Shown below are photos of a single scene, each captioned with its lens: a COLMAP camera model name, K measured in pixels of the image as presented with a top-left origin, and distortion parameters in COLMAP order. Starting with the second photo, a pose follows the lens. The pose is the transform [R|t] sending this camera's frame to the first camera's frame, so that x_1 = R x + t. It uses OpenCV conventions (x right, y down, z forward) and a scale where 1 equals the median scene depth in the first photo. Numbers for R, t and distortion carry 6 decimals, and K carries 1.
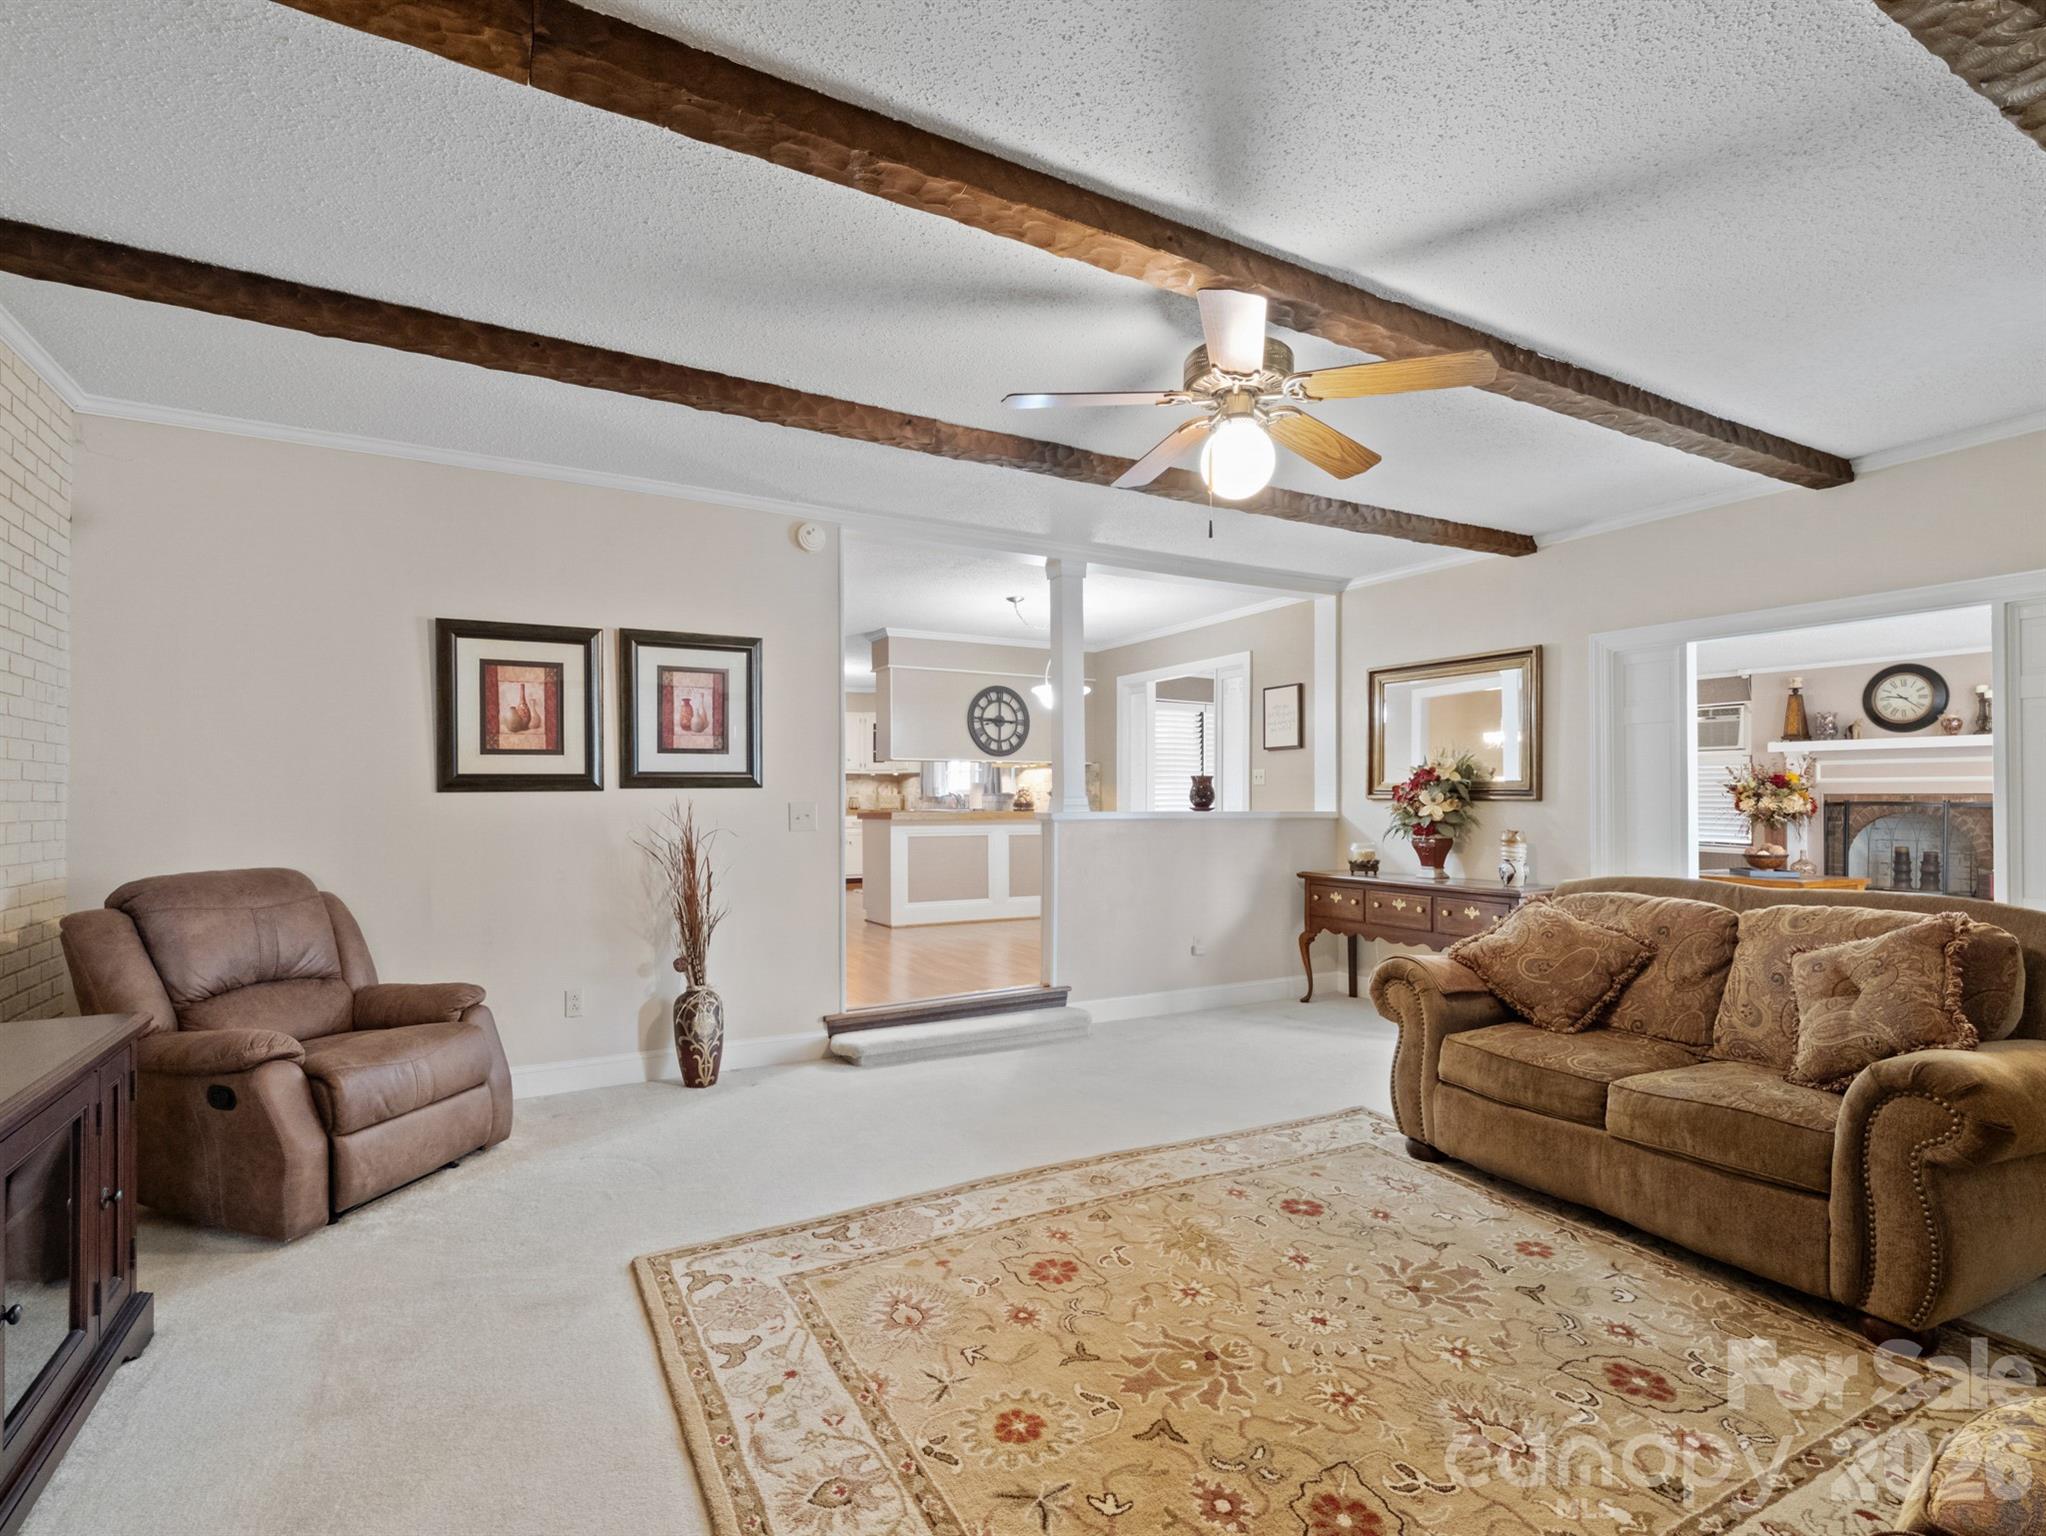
lens RADIAL K [[974.1, 0, 1024.2], [0, 974.1, 783.2], [0, 0, 1]] dist [0.020389, -0.006826]
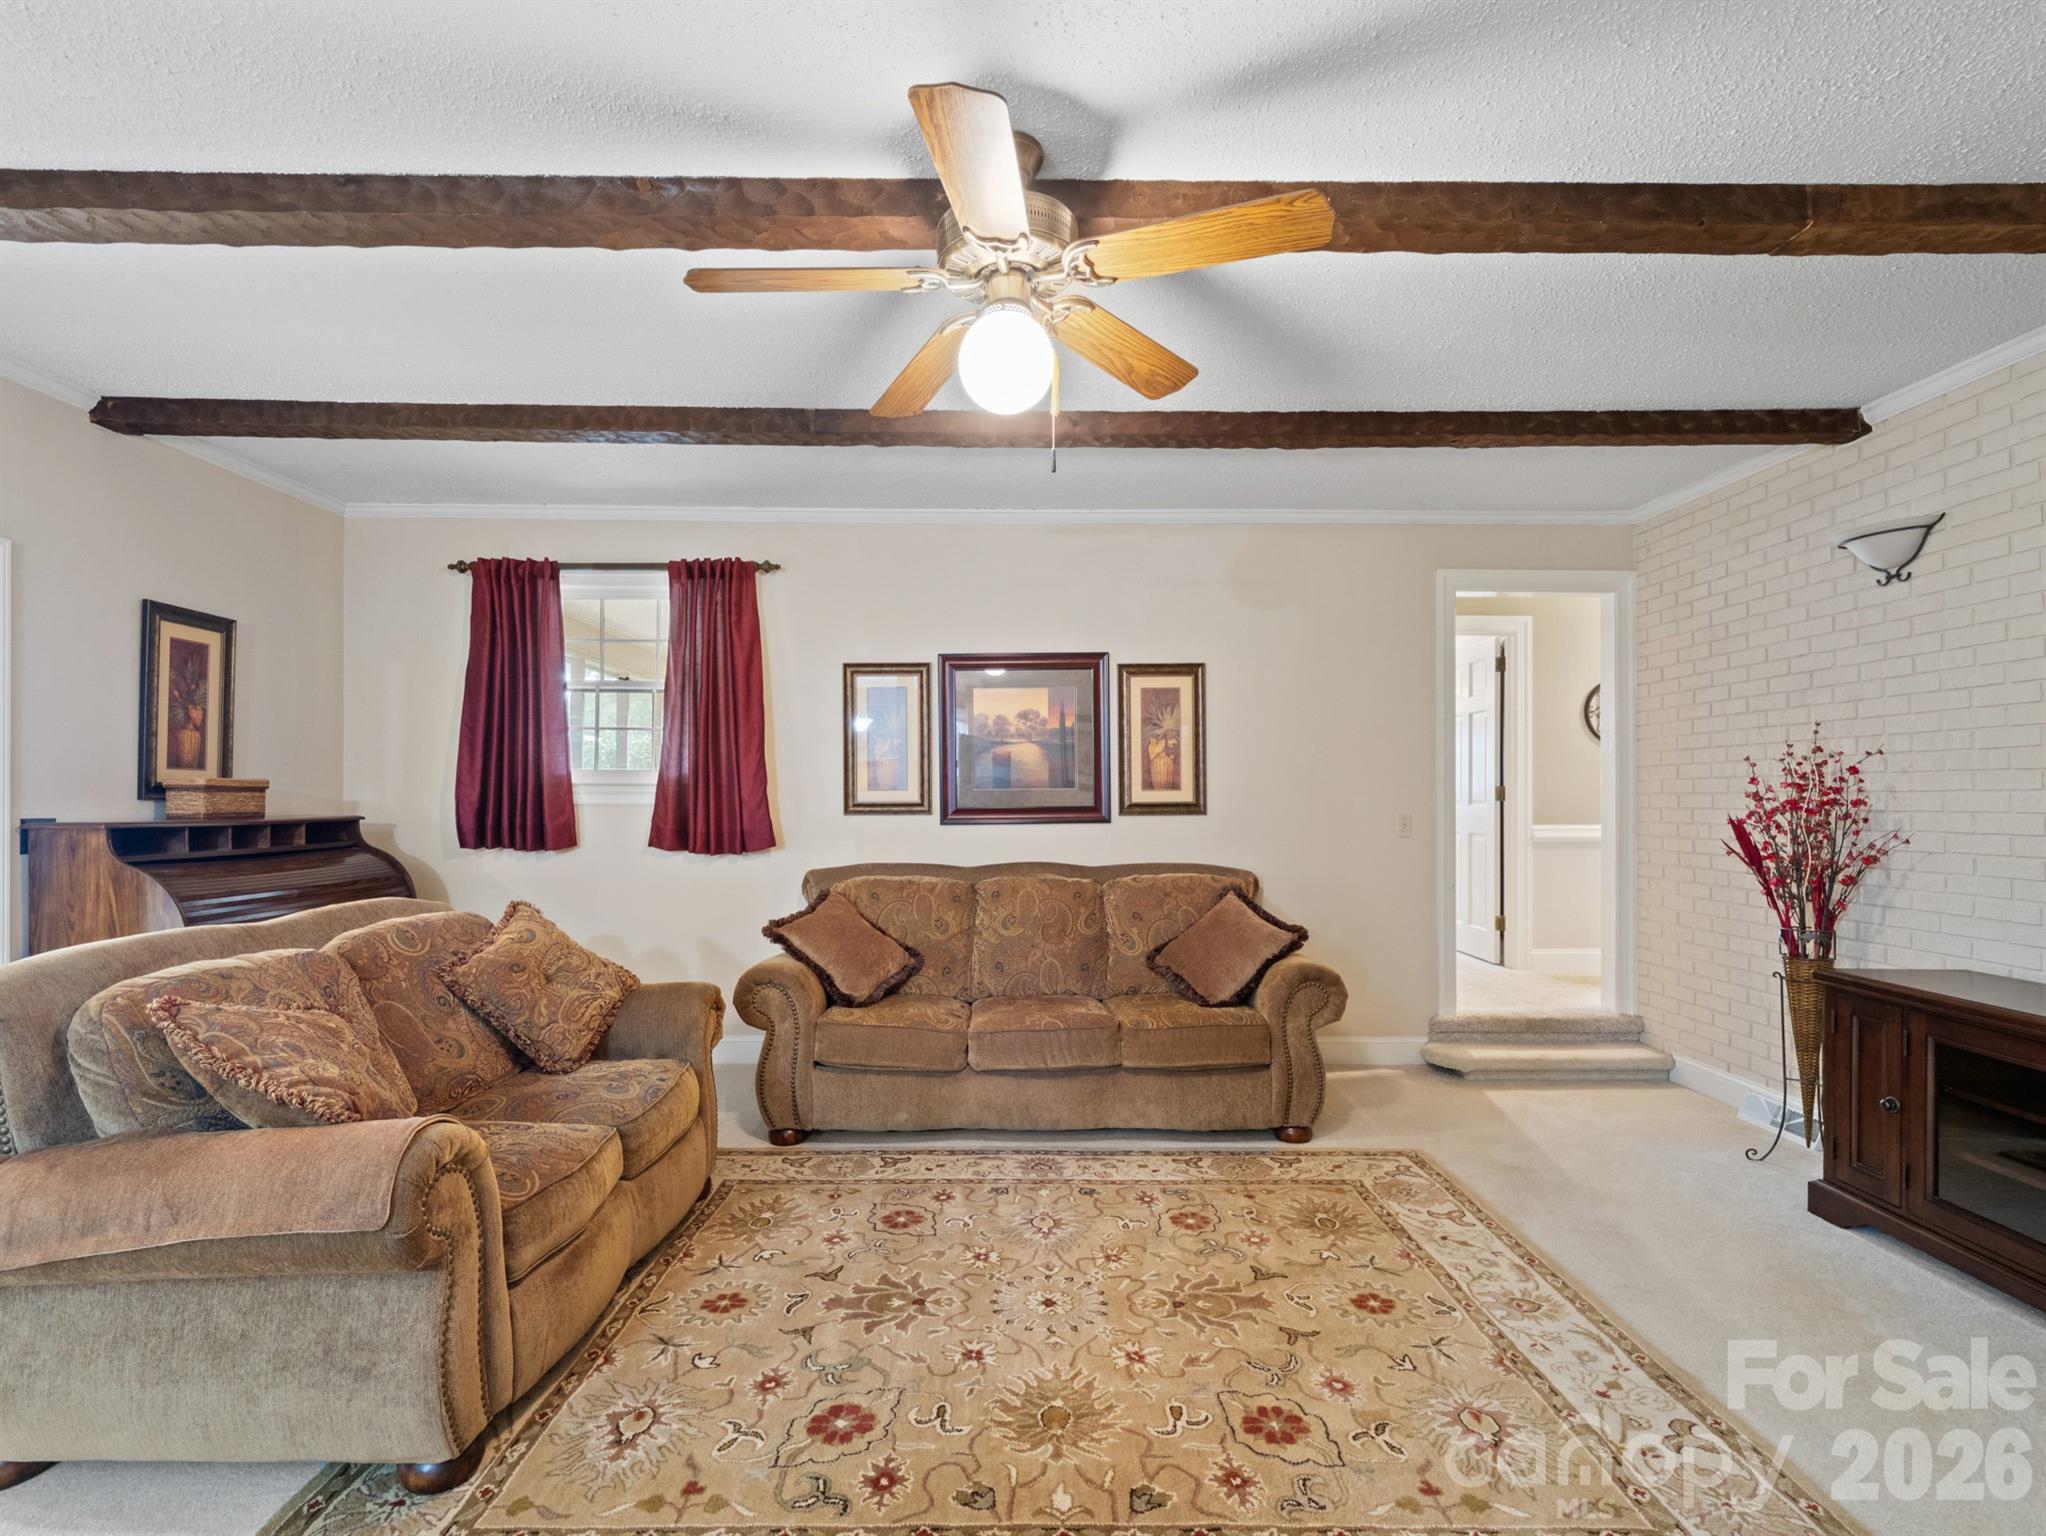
lens RADIAL K [[974.1, 0, 1044.2], [0, 974.1, 801.4], [0, 0, 1]] dist [0.020389, -0.006826]
pose [[-0.881916, -0.007515, 0.471347, -0.174913], [-0.014113, 0.999846, -0.010466, 0.022290], [-0.471195, -0.015883, -0.881886, 1.835536]]
